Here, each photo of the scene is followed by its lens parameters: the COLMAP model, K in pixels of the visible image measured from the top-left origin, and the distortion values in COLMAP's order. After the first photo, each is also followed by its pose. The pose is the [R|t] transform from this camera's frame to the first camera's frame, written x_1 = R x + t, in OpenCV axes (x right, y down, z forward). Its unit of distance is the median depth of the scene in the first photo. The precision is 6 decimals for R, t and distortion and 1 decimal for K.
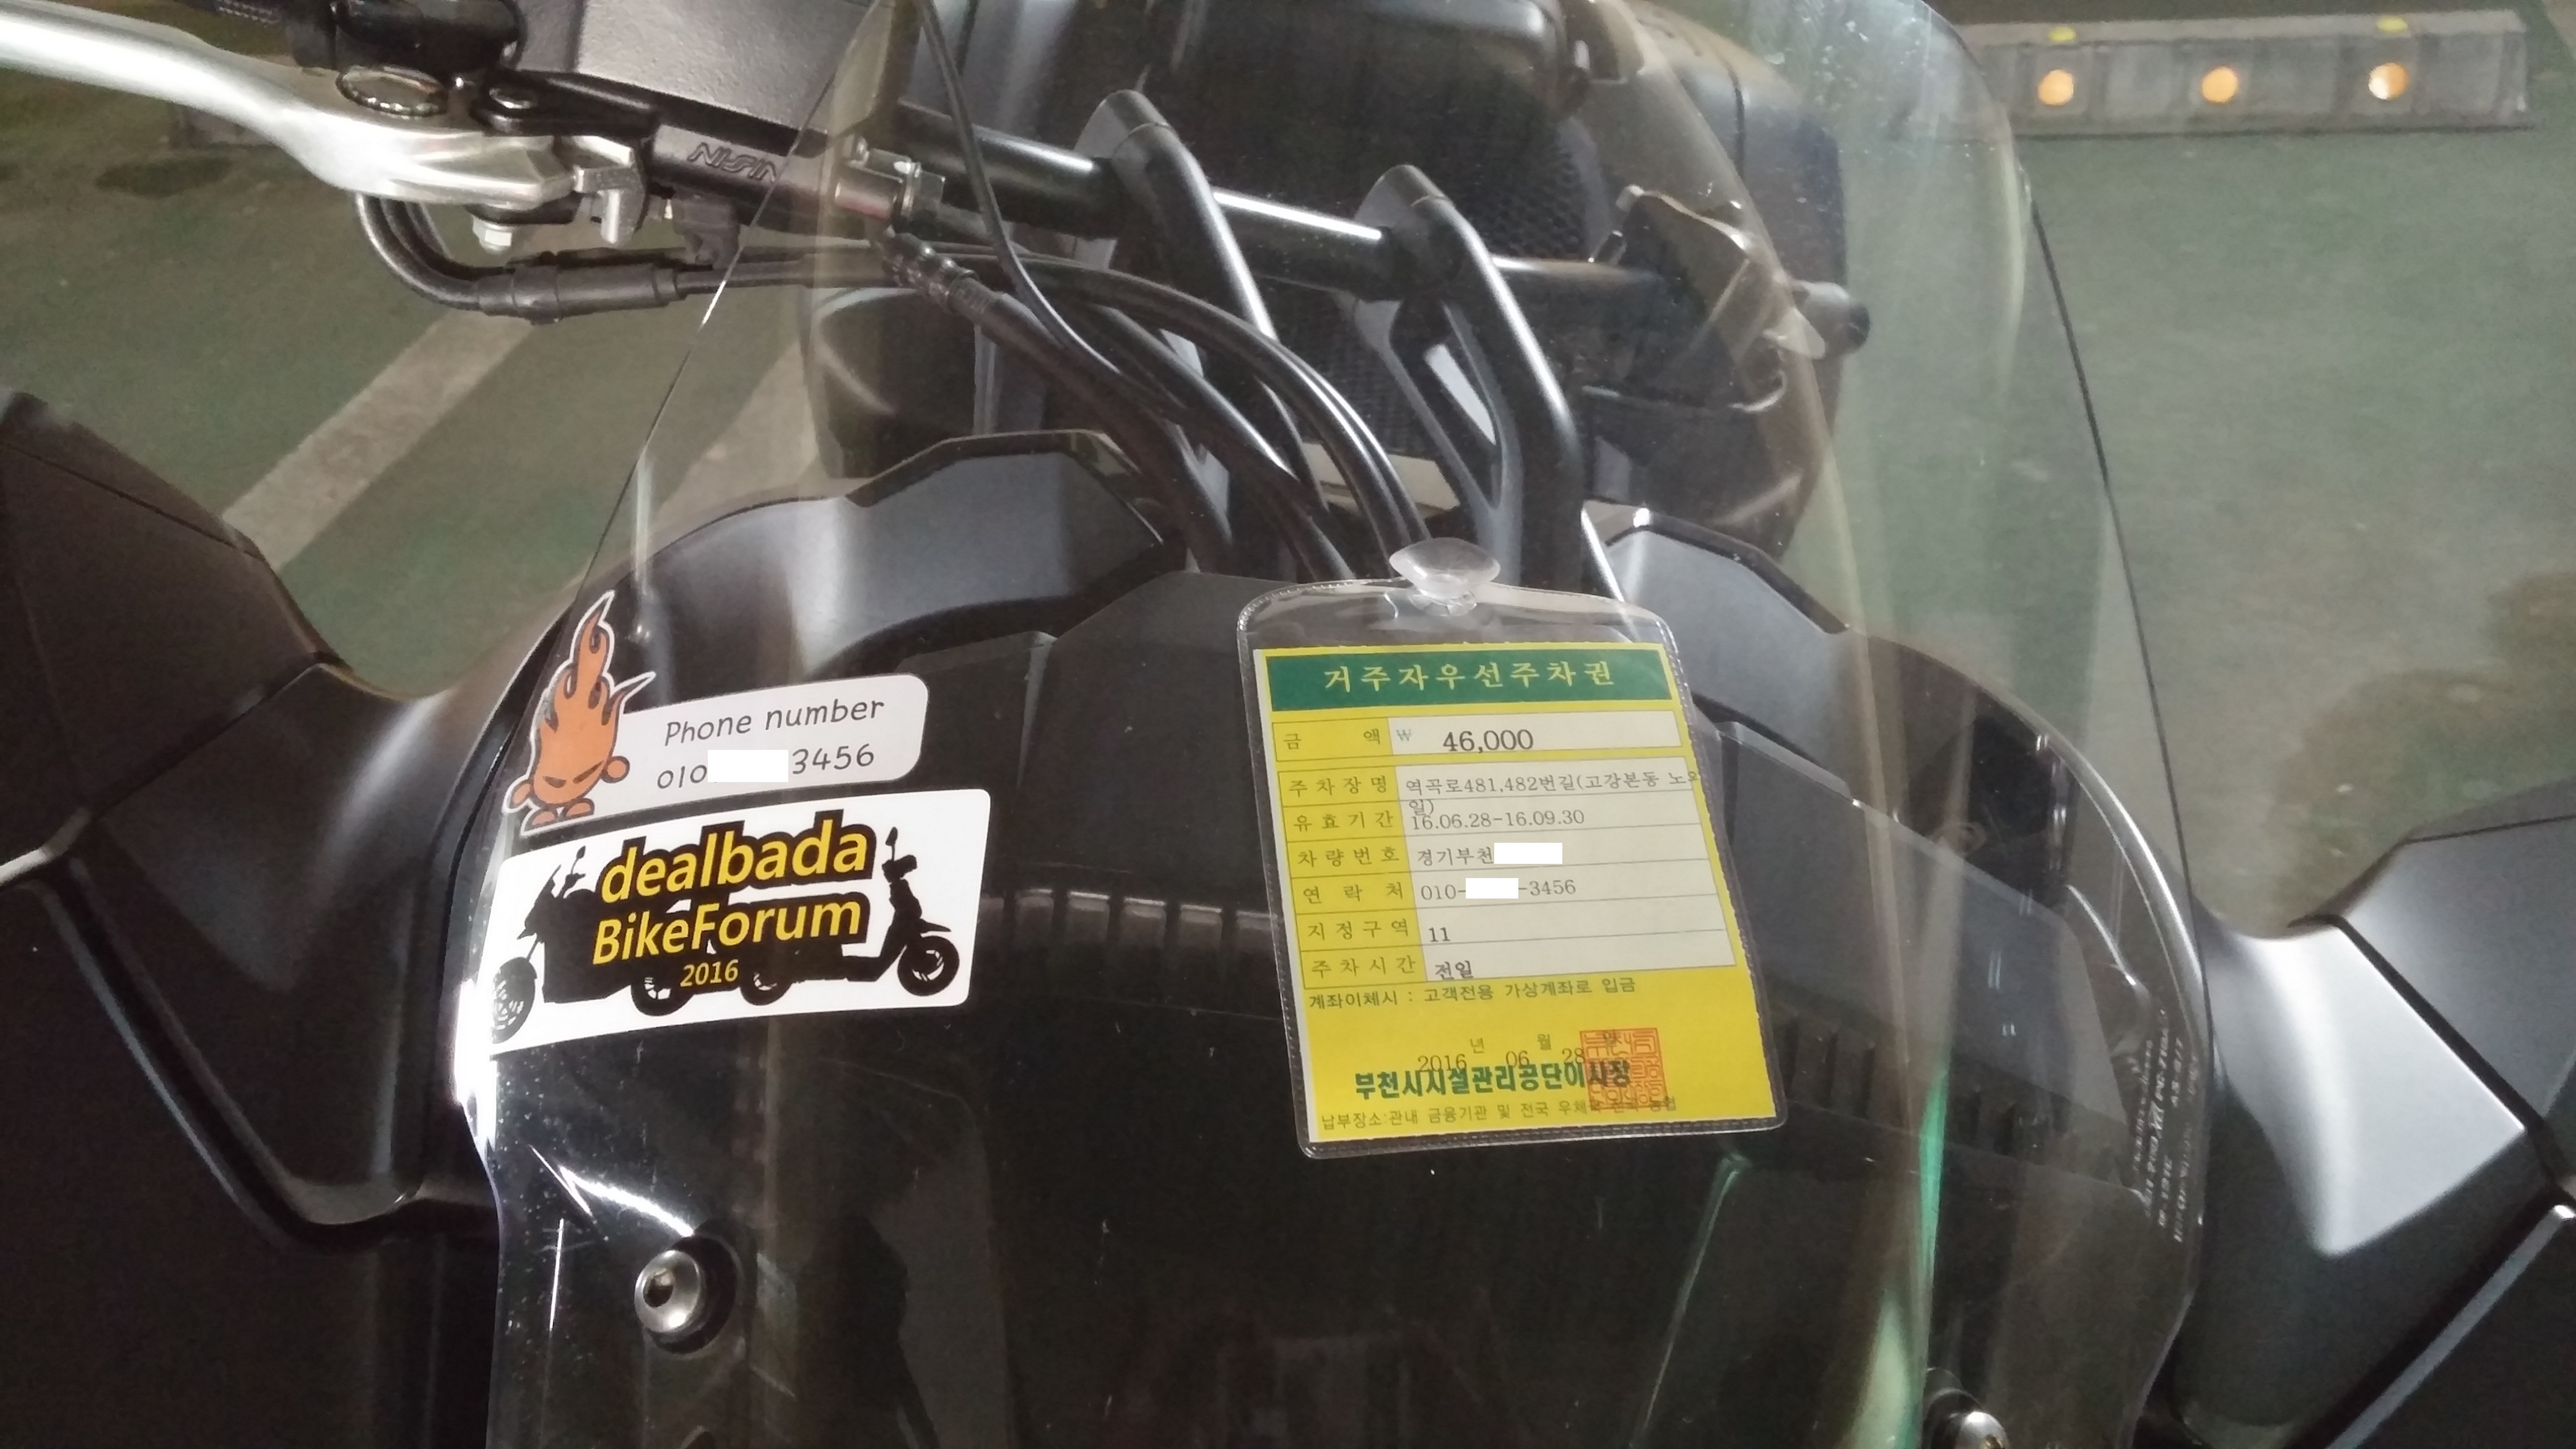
lens RADIAL K [[2220.8, 0, 1295.8], [0, 2220.8, 718.2], [0, 0, 1]] dist [0.081601, -0.102069]
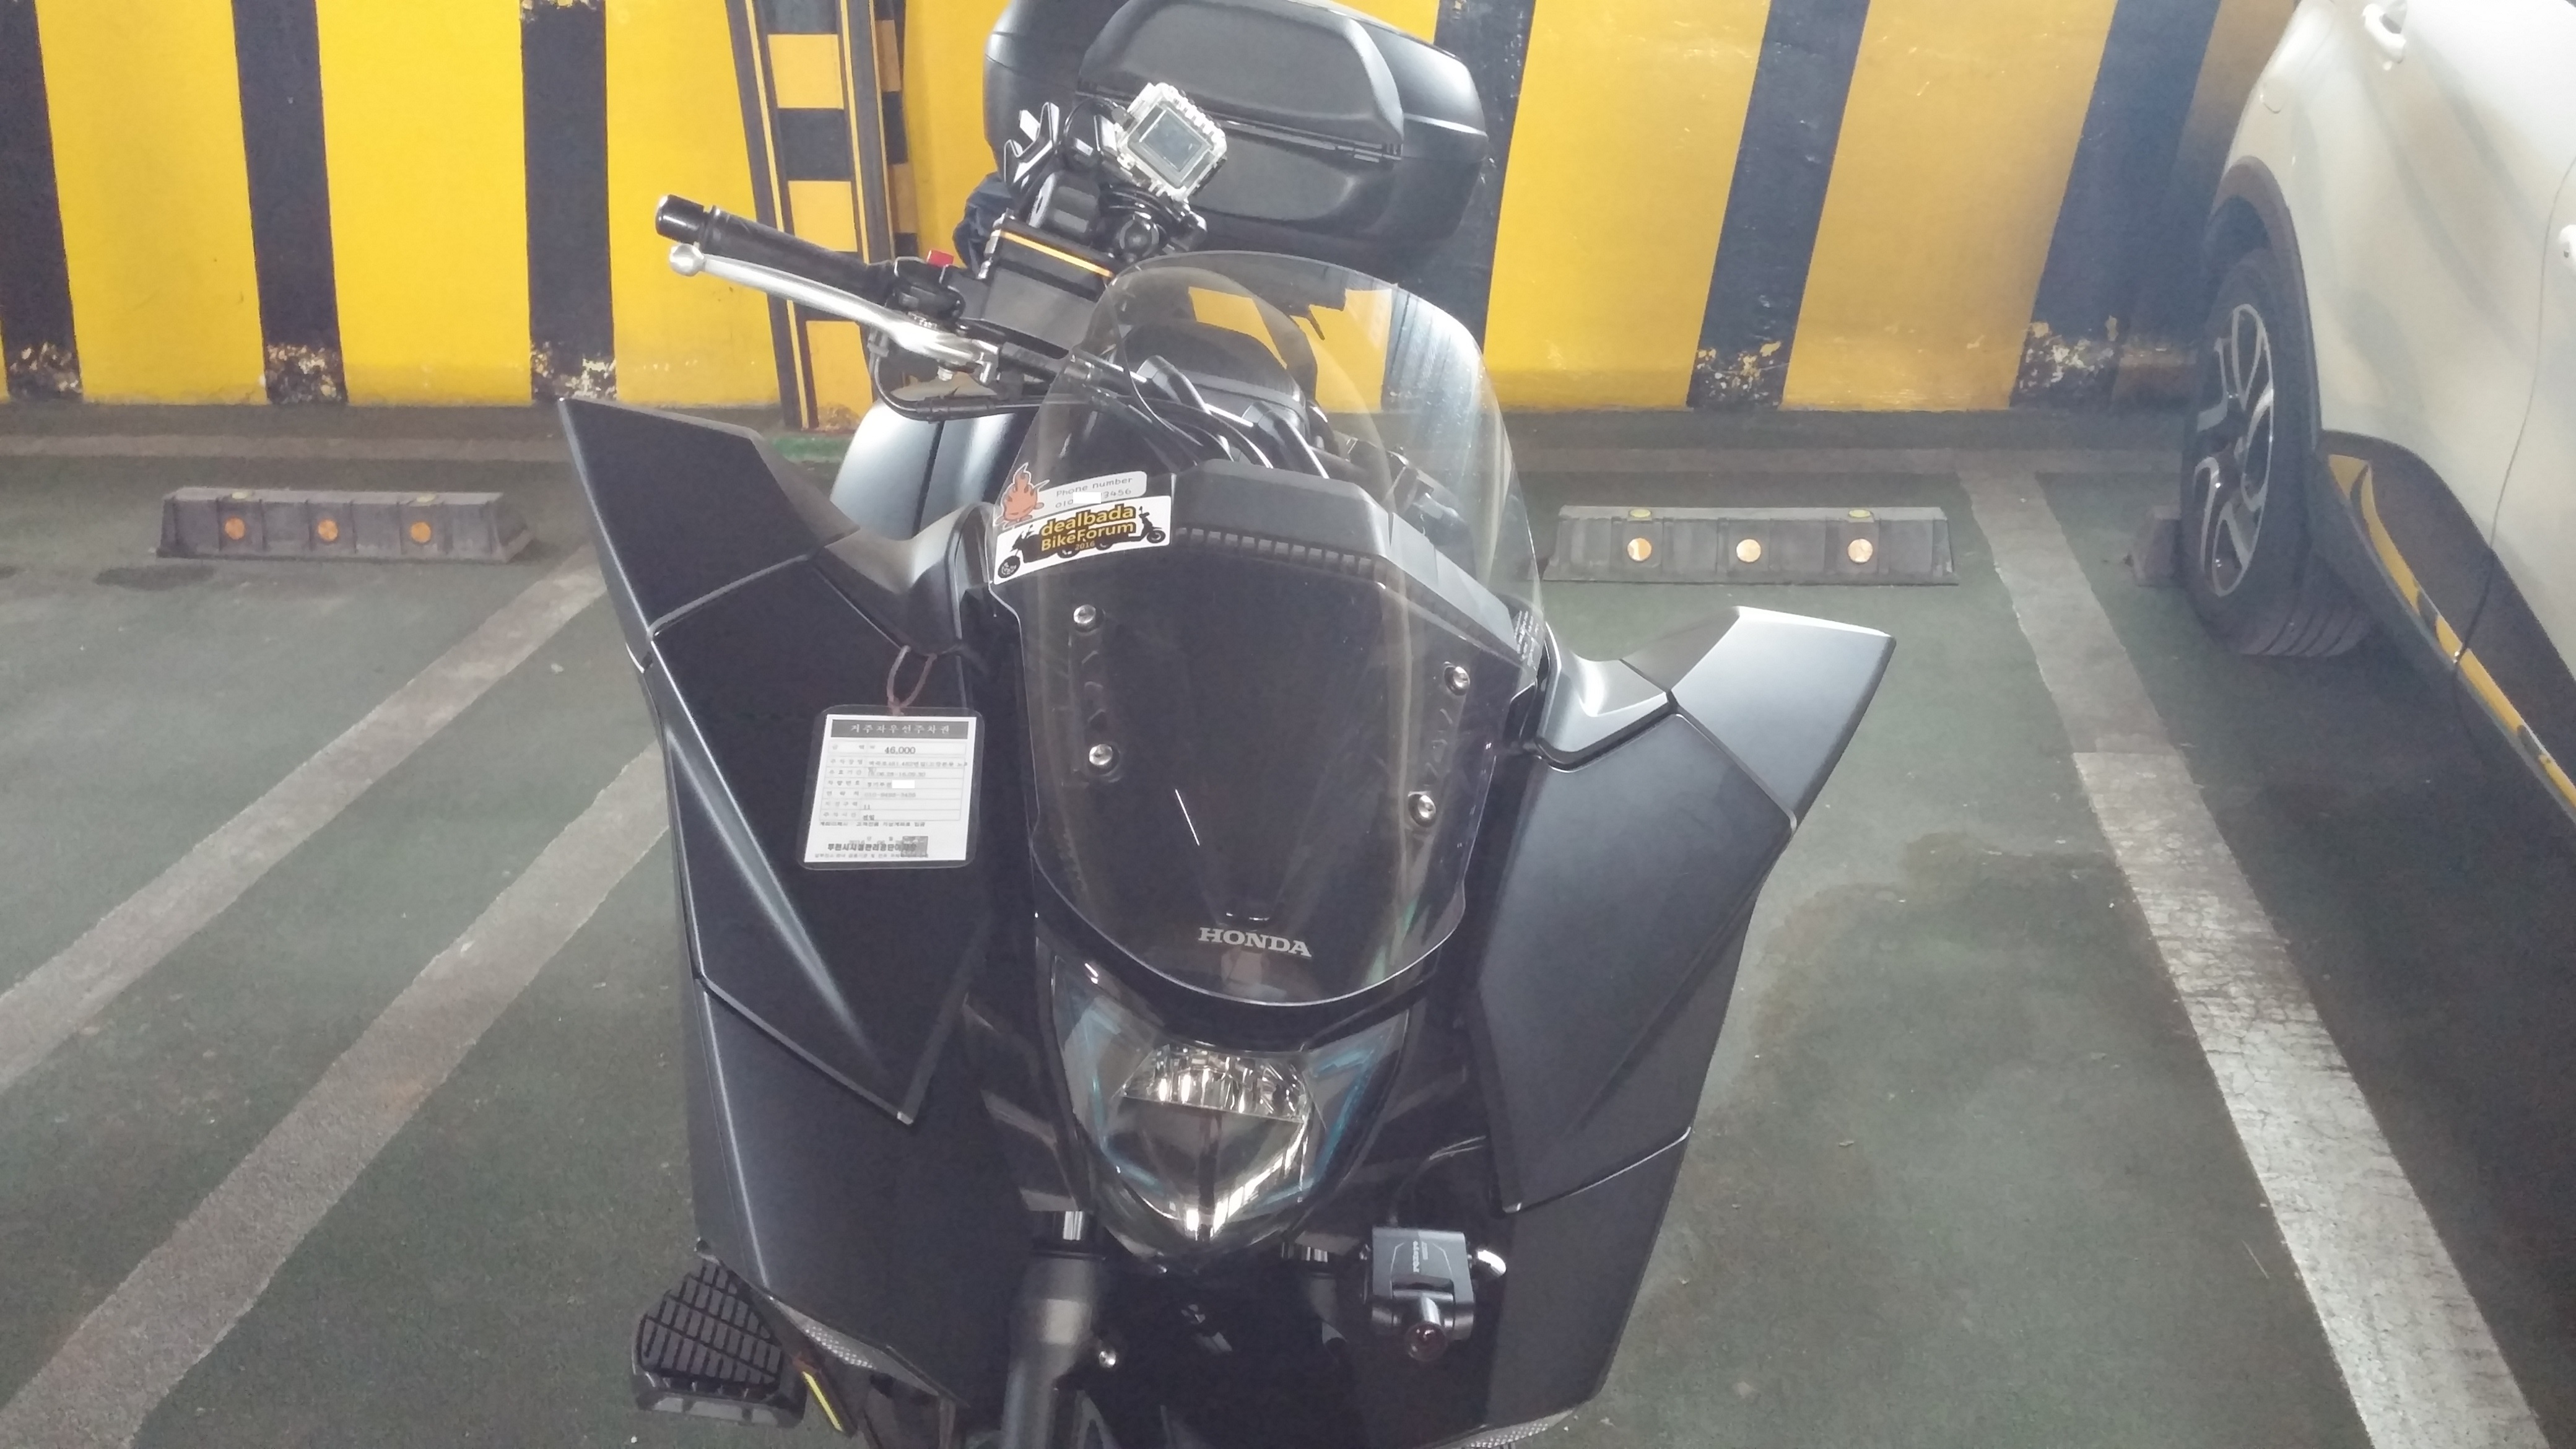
lens RADIAL K [[2220.8, 0, 1290.9], [0, 2220.8, 716.6], [0, 0, 1]] dist [0.081601, -0.102069]
pose [[0.991687, 0.027696, 0.125657, -0.079658], [0.003242, 0.970873, -0.239574, 0.249824], [-0.128632, 0.237989, 0.962712, -0.466720]]
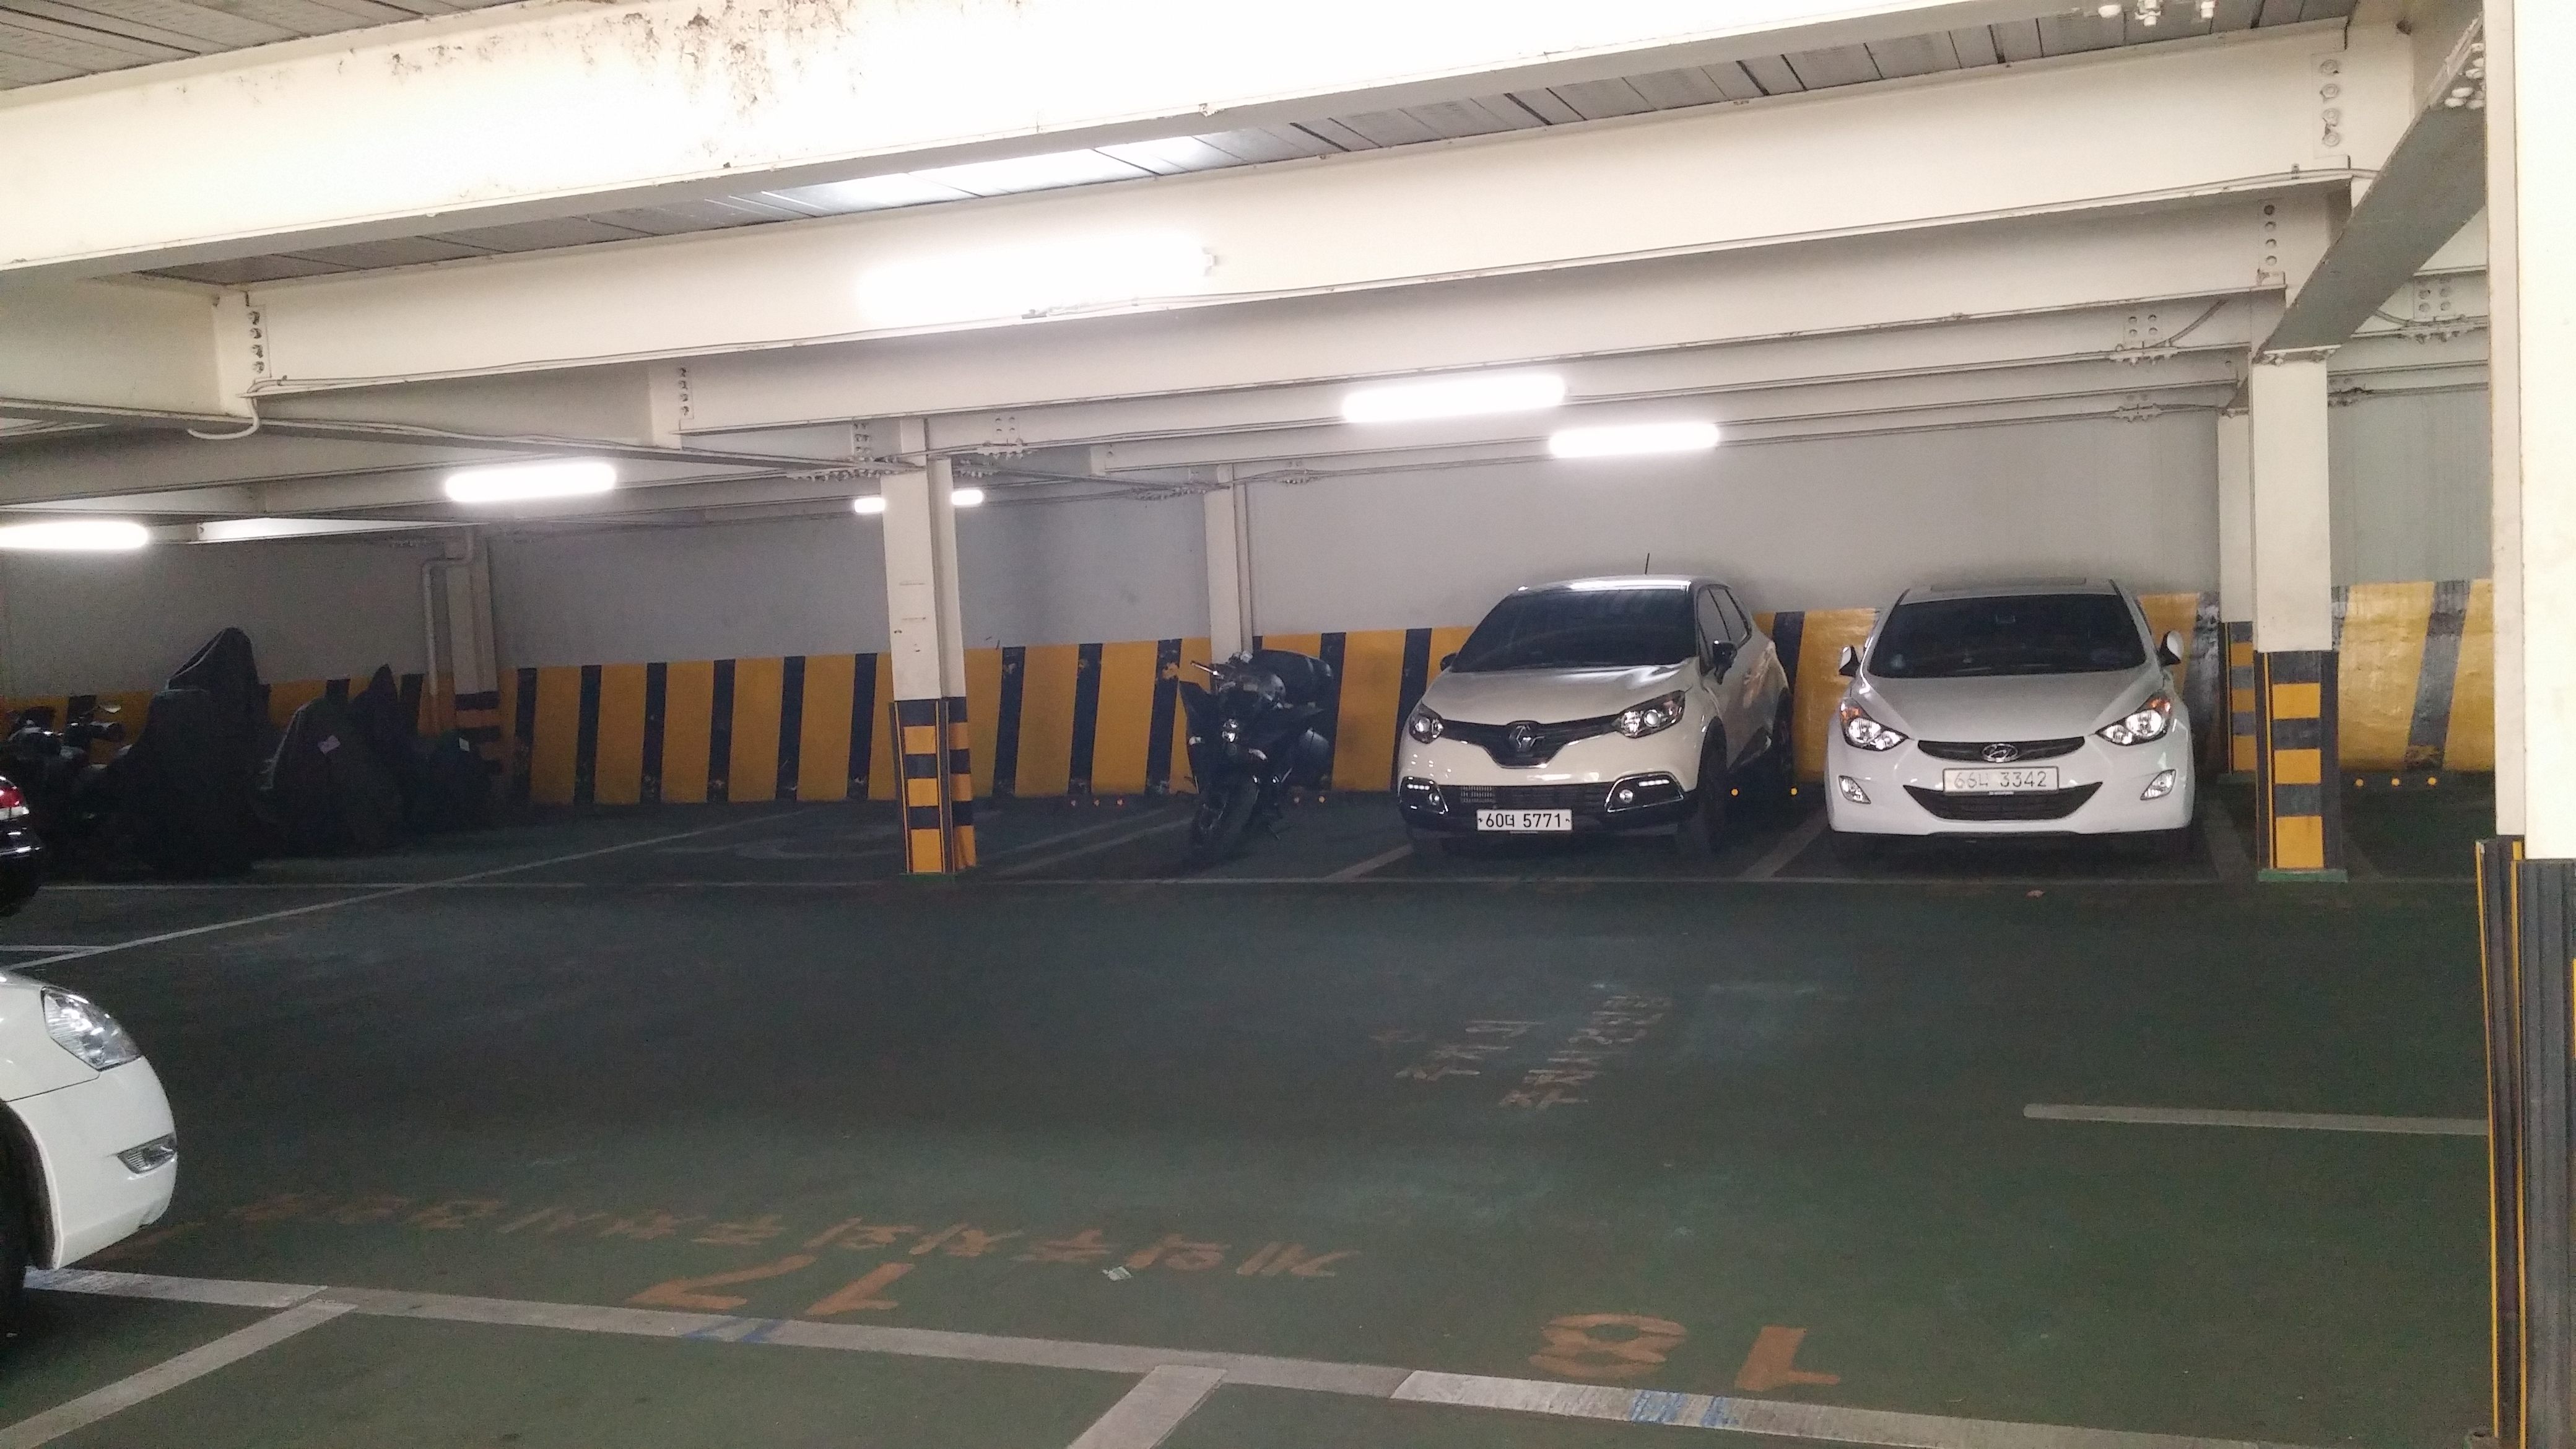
lens RADIAL K [[2220.8, 0, 1289.8], [0, 2220.8, 725.5], [0, 0, 1]] dist [0.081601, -0.102069]
pose [[0.991797, 0.068302, -0.108048, 0.961126], [-0.116342, 0.832500, -0.541672, 4.126916], [0.052952, 0.549799, 0.833617, -5.888050]]
